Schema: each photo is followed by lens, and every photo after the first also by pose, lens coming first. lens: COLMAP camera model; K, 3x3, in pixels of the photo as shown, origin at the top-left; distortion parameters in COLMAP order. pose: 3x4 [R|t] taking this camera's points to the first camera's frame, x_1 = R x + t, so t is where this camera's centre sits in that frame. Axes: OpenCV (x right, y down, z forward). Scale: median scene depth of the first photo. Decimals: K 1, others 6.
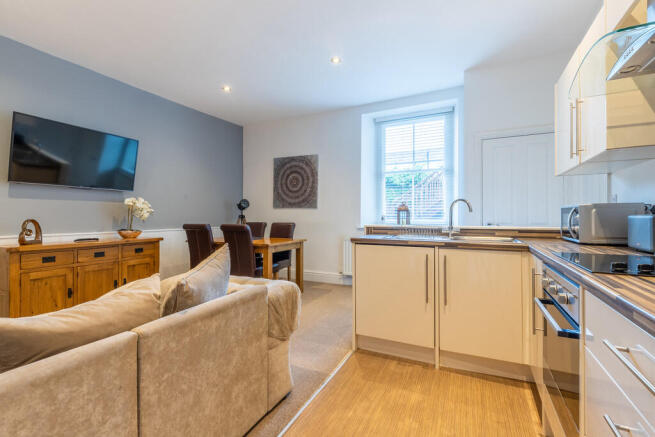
lens RADIAL K [[293.3, 0, 327.5], [0, 293.3, 218.5], [0, 0, 1]] dist [0.000502, 0.000016]
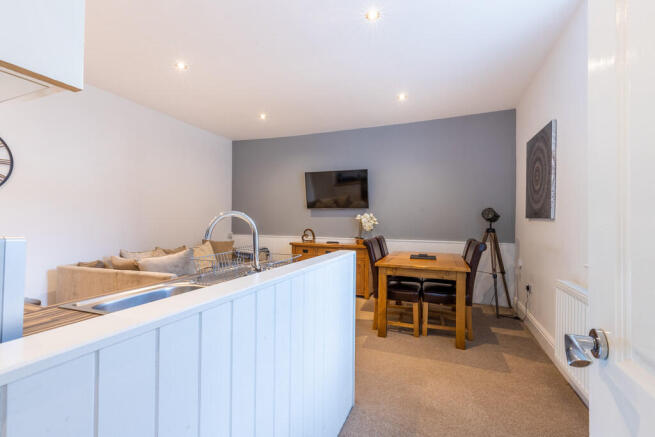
lens RADIAL K [[293.3, 0, 327.5], [0, 293.3, 218.5], [0, 0, 1]] dist [0.000502, 0.000016]
pose [[0.075240, -0.006465, -0.997144, 0.627198], [-0.014744, 0.999862, -0.007595, -0.036303], [0.997056, 0.015273, 0.075135, 0.724648]]
